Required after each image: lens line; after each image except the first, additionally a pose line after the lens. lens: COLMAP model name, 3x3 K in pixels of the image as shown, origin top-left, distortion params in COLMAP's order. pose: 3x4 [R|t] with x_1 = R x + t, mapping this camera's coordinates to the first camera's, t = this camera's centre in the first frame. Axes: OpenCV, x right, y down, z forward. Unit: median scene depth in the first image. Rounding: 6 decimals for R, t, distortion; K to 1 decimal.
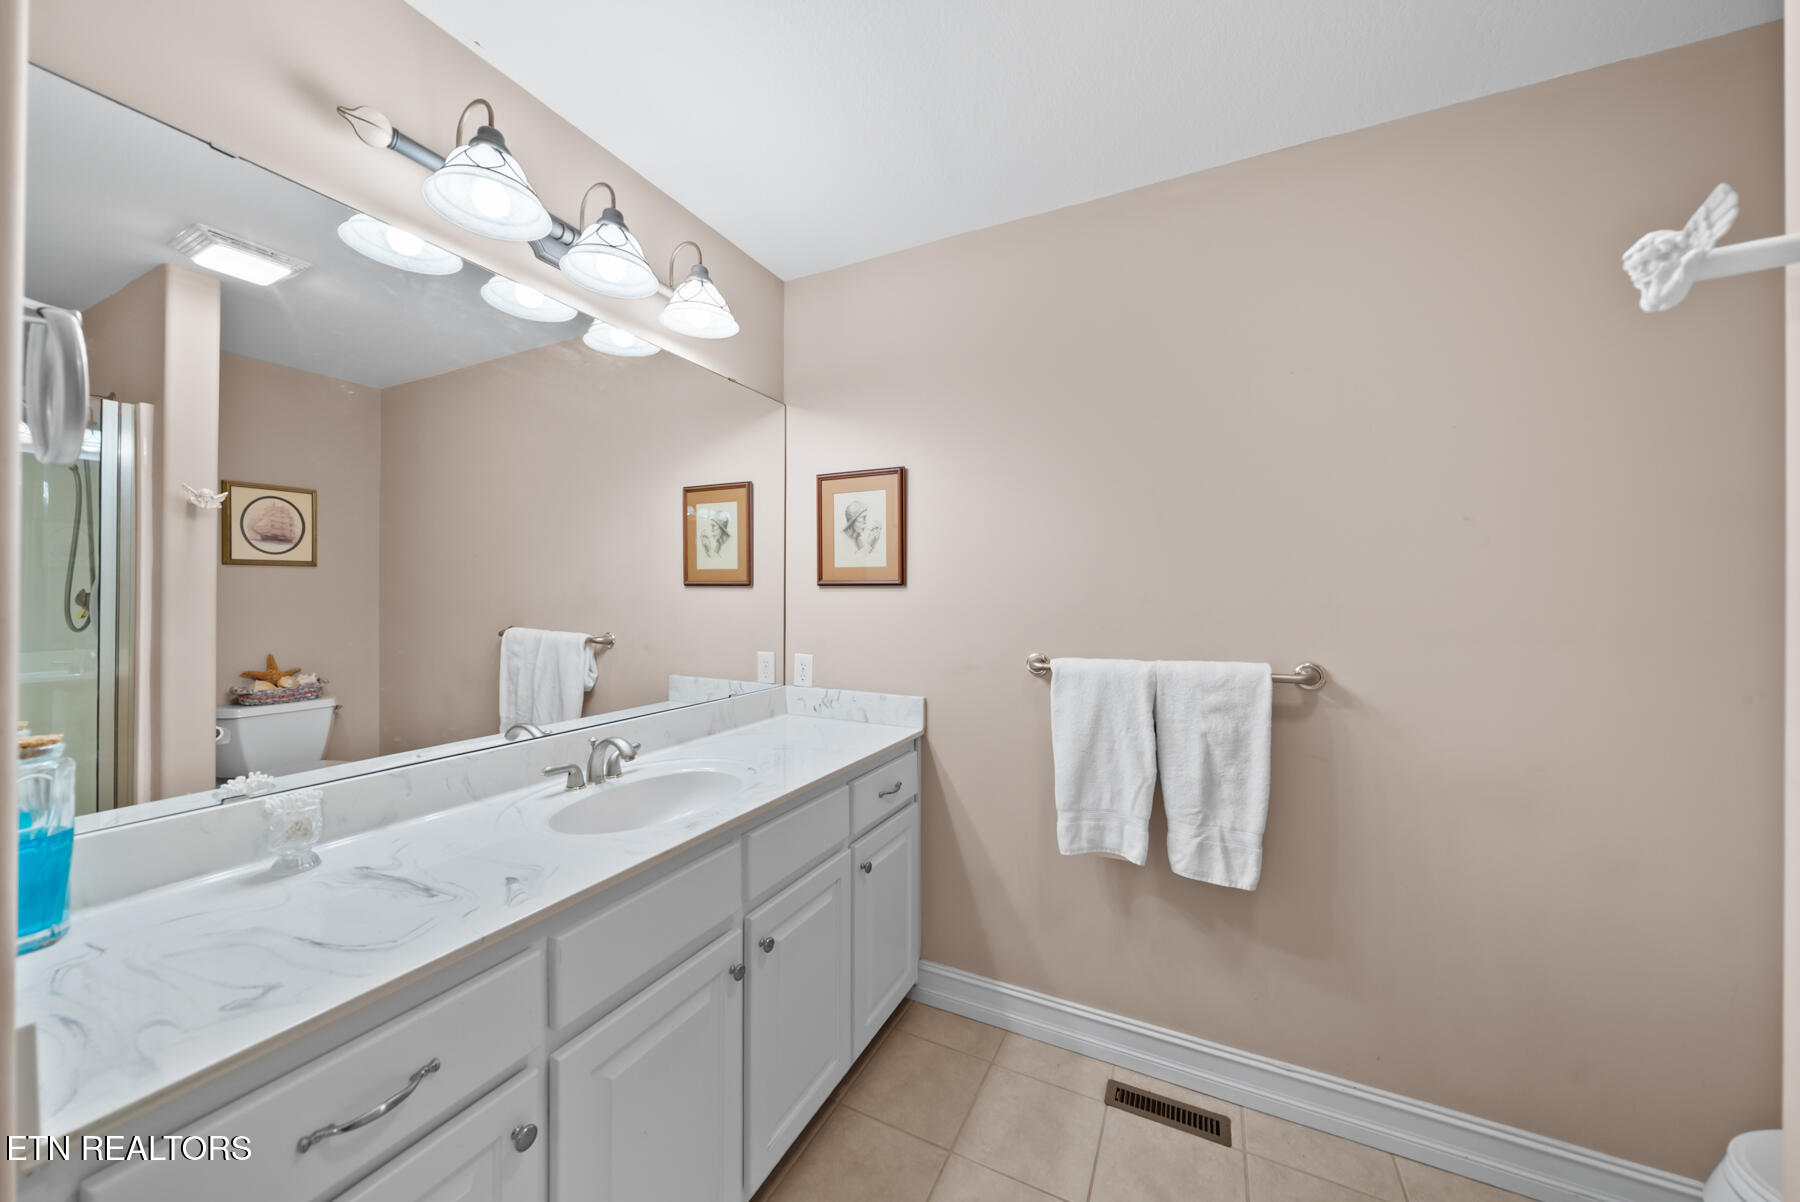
lens RADIAL K [[622.9, 0, 896.7], [0, 622.9, 596.8], [0, 0, 1]] dist [-0.006412, -0.000055]
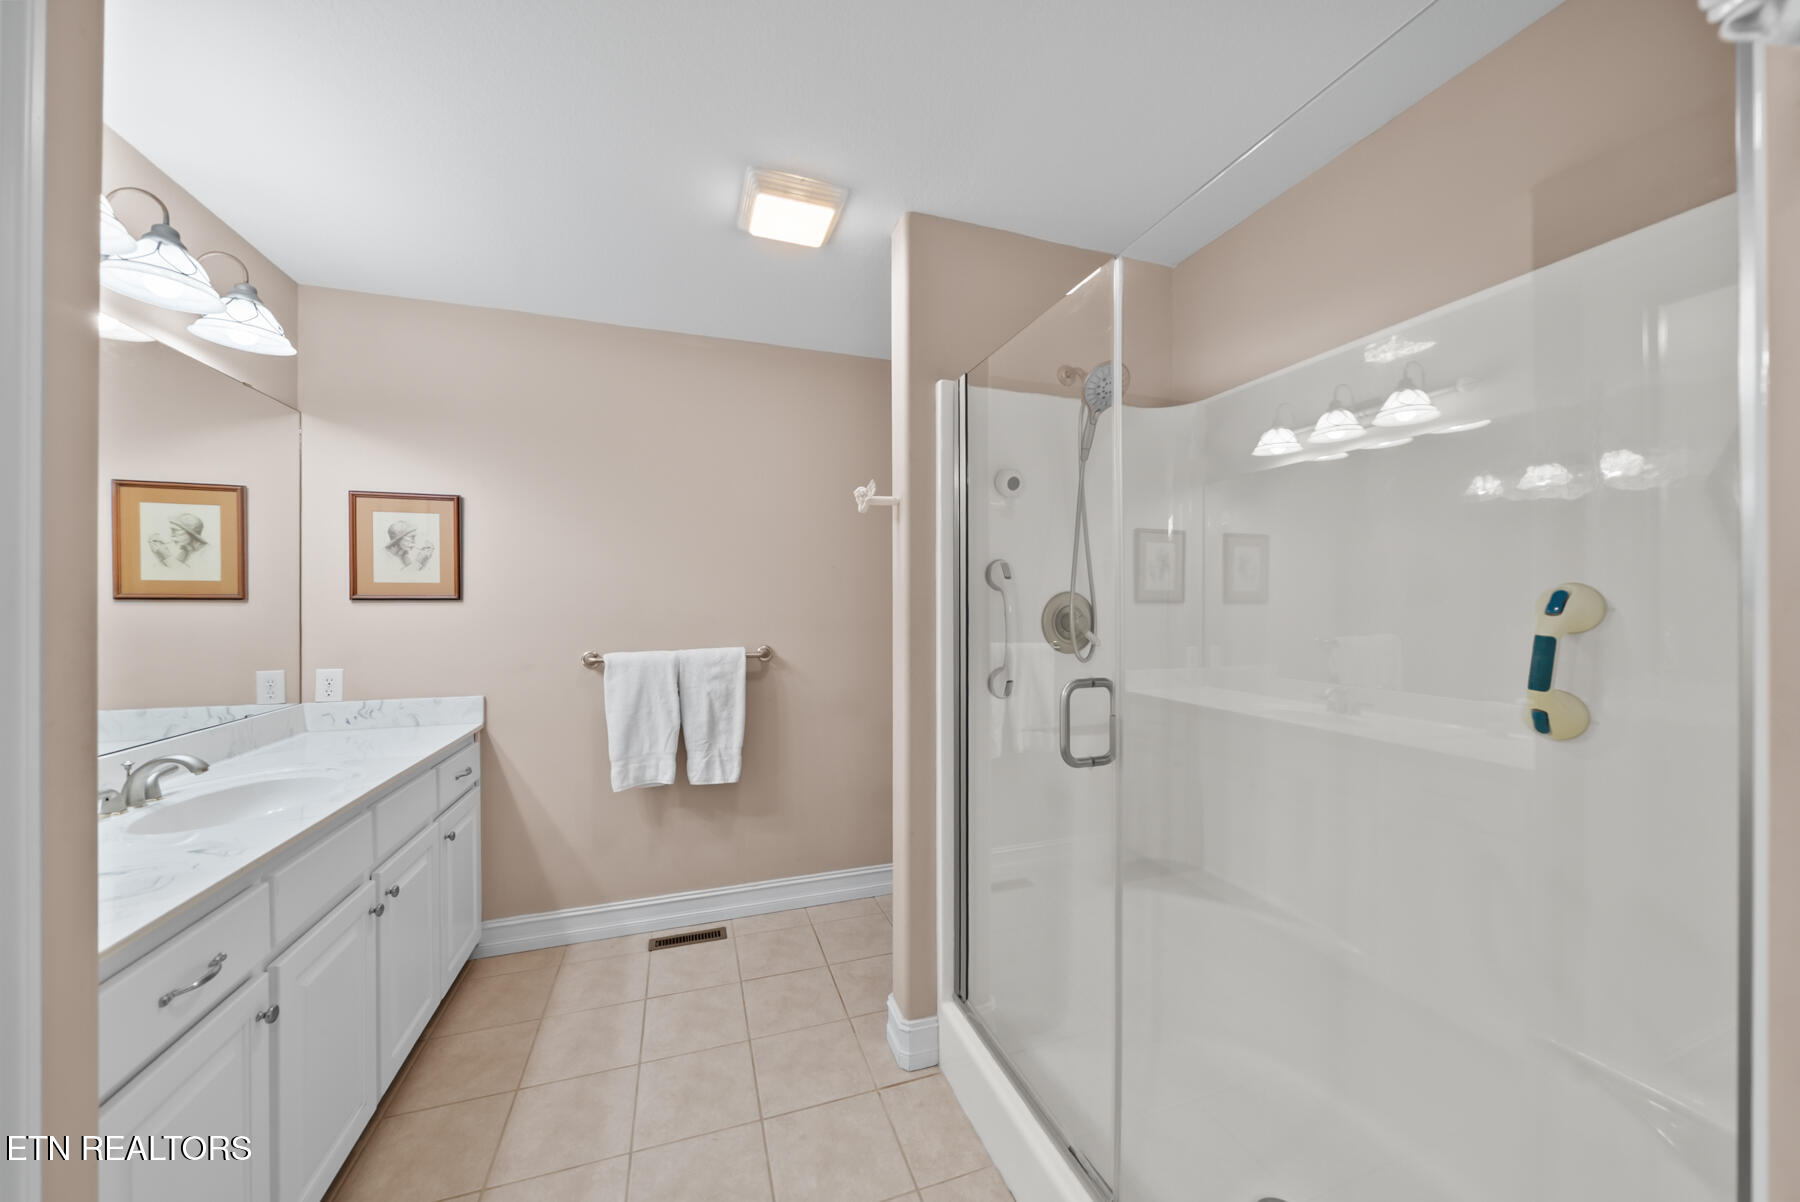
lens RADIAL K [[622.9, 0, 896.7], [0, 622.9, 596.8], [0, 0, 1]] dist [-0.006412, -0.000055]
pose [[0.704841, 0.002060, 0.709362, -0.286118], [0.007400, 0.999920, -0.010257, -0.008168], [-0.709326, 0.012478, 0.704770, -0.451430]]
